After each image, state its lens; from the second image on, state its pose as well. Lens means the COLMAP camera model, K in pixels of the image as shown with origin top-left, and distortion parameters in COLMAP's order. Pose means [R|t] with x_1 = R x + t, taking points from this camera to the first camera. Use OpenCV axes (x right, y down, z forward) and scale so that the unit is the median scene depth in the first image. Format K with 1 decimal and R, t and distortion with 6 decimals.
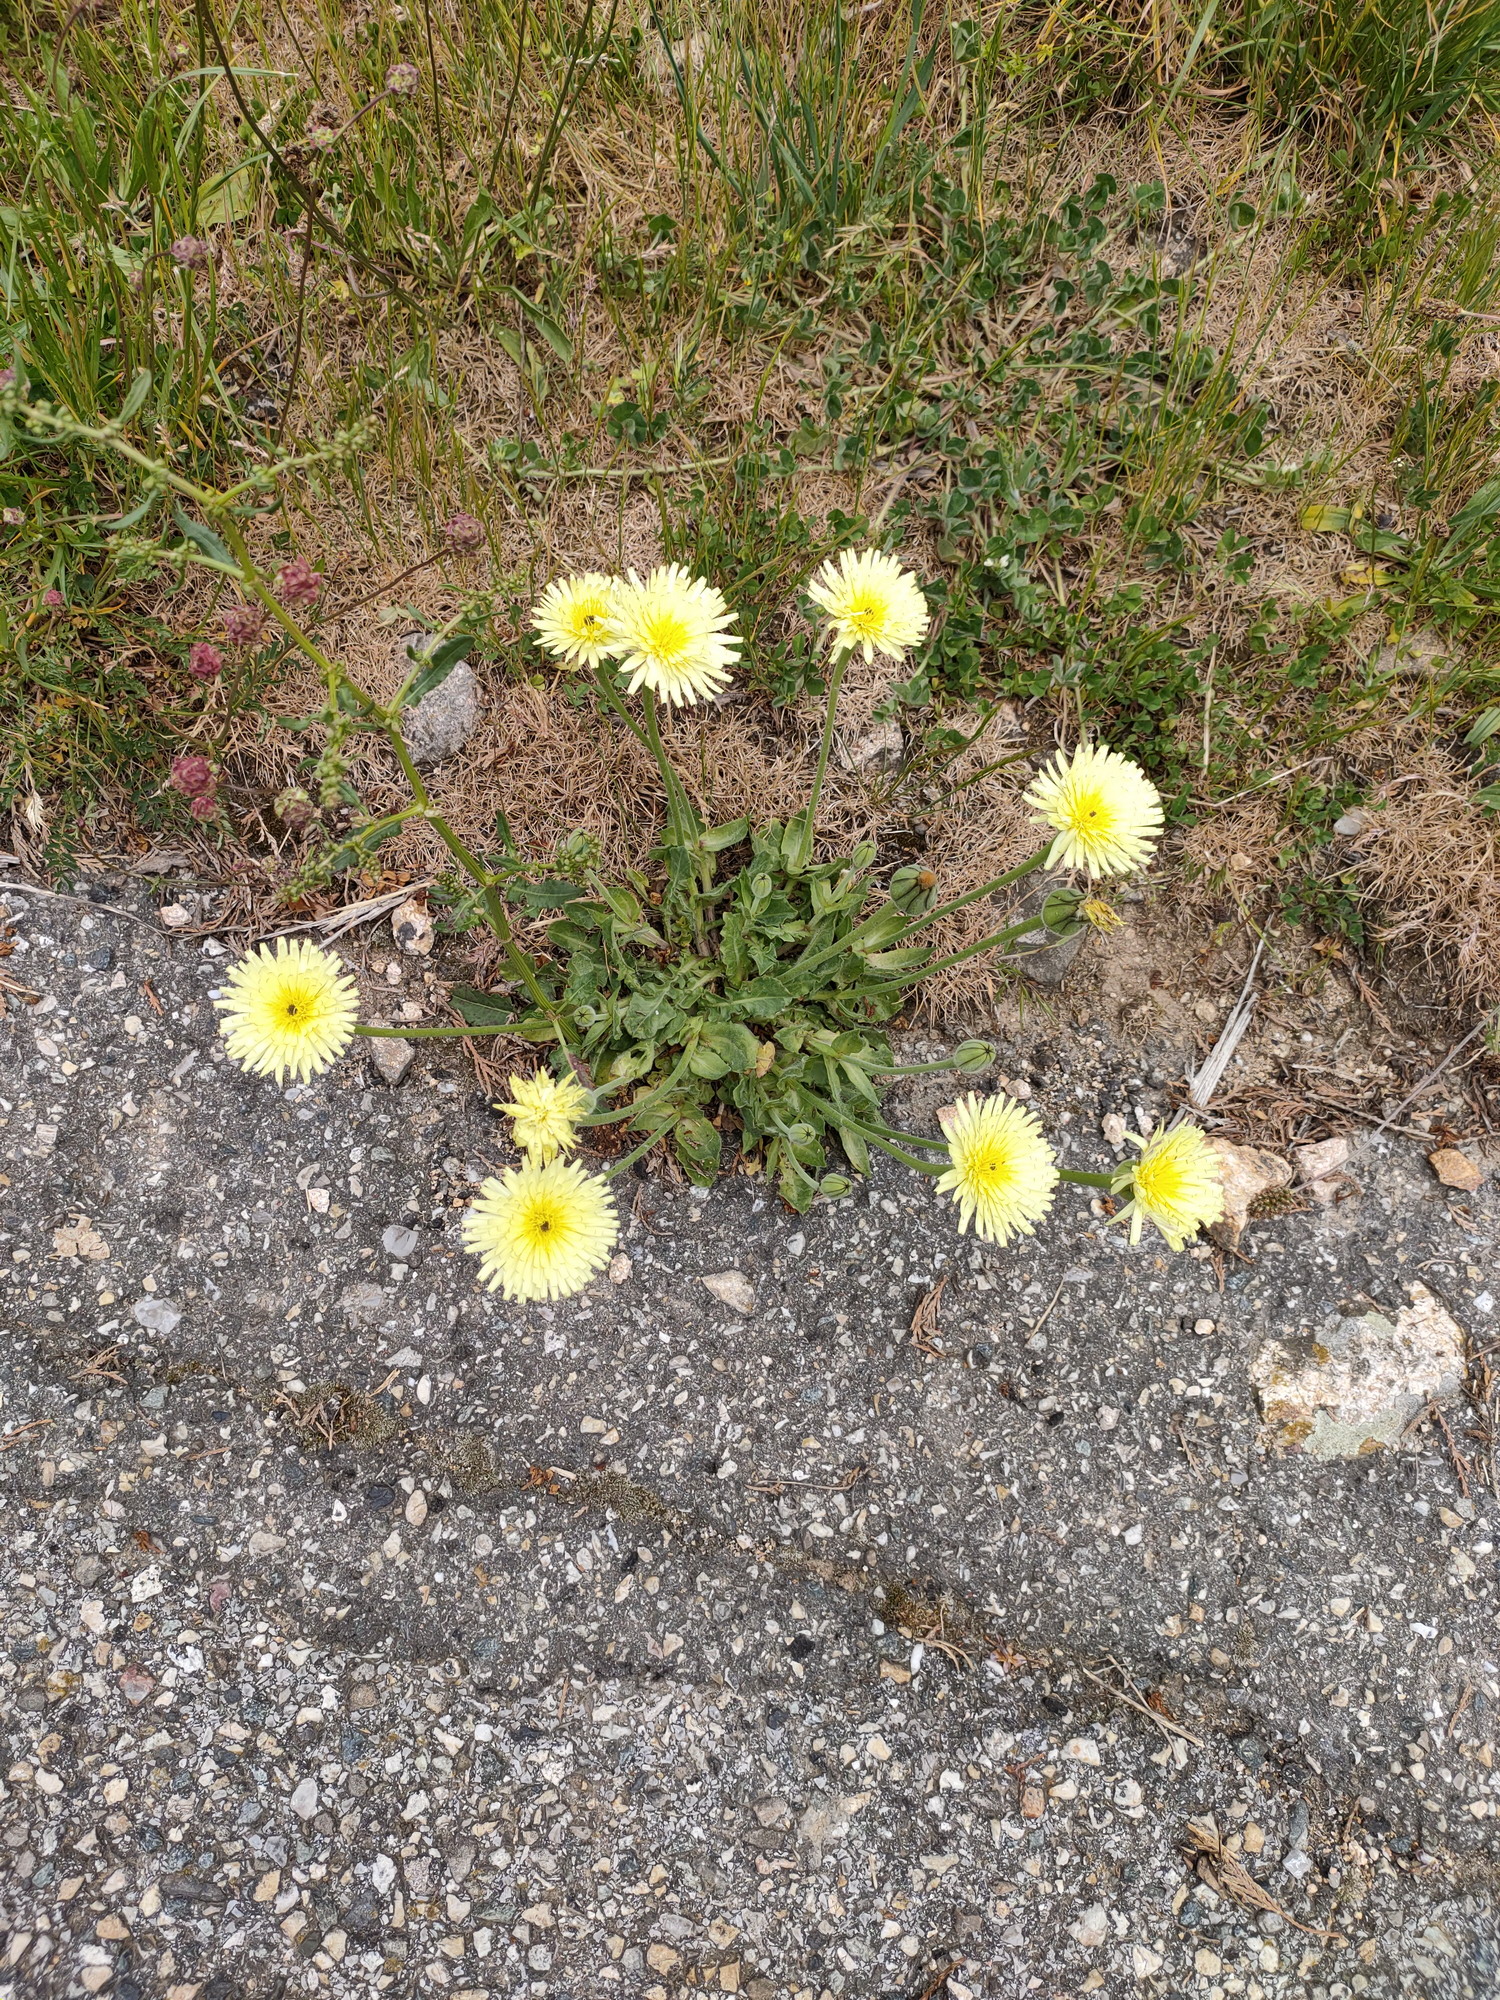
lens RADIAL K [[1458.6, 0, 765.4], [0, 1458.6, 1005.7], [0, 0, 1]] dist [0.037123, -0.055662]
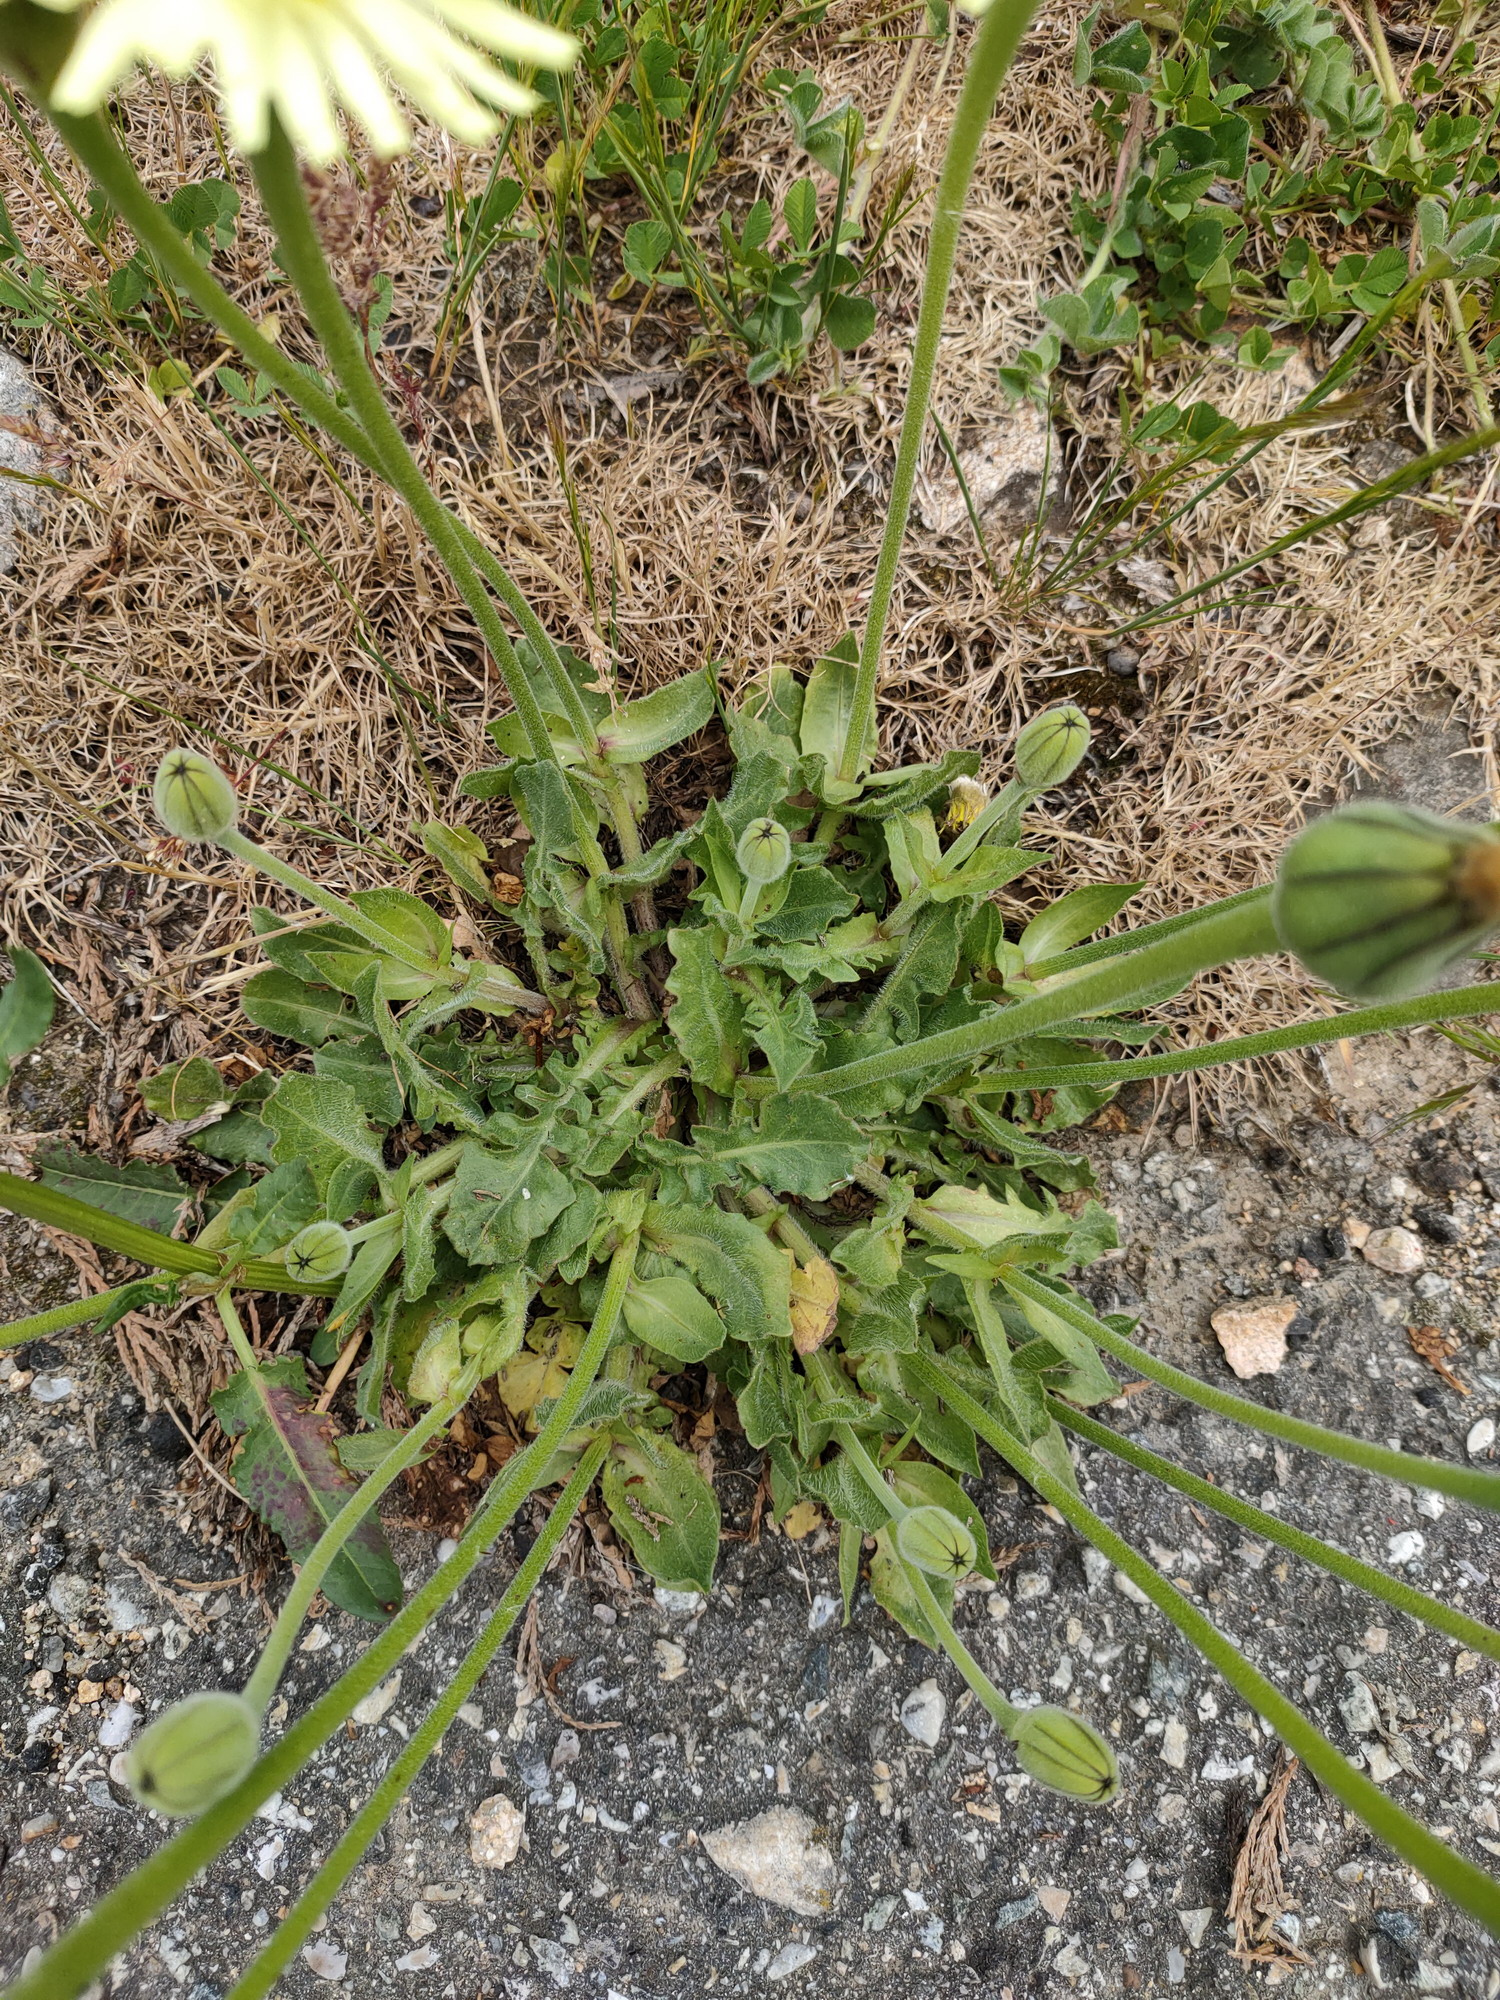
lens RADIAL K [[1483.1, 0, 750.0], [0, 1483.1, 1000.0], [0, 0, 1]] dist [0.024568, -0.057746]
pose [[0.996111, -0.087097, -0.013323, -0.004265], [0.087959, 0.991812, 0.092585, -0.074759], [0.005150, -0.093397, 0.995616, 0.578824]]
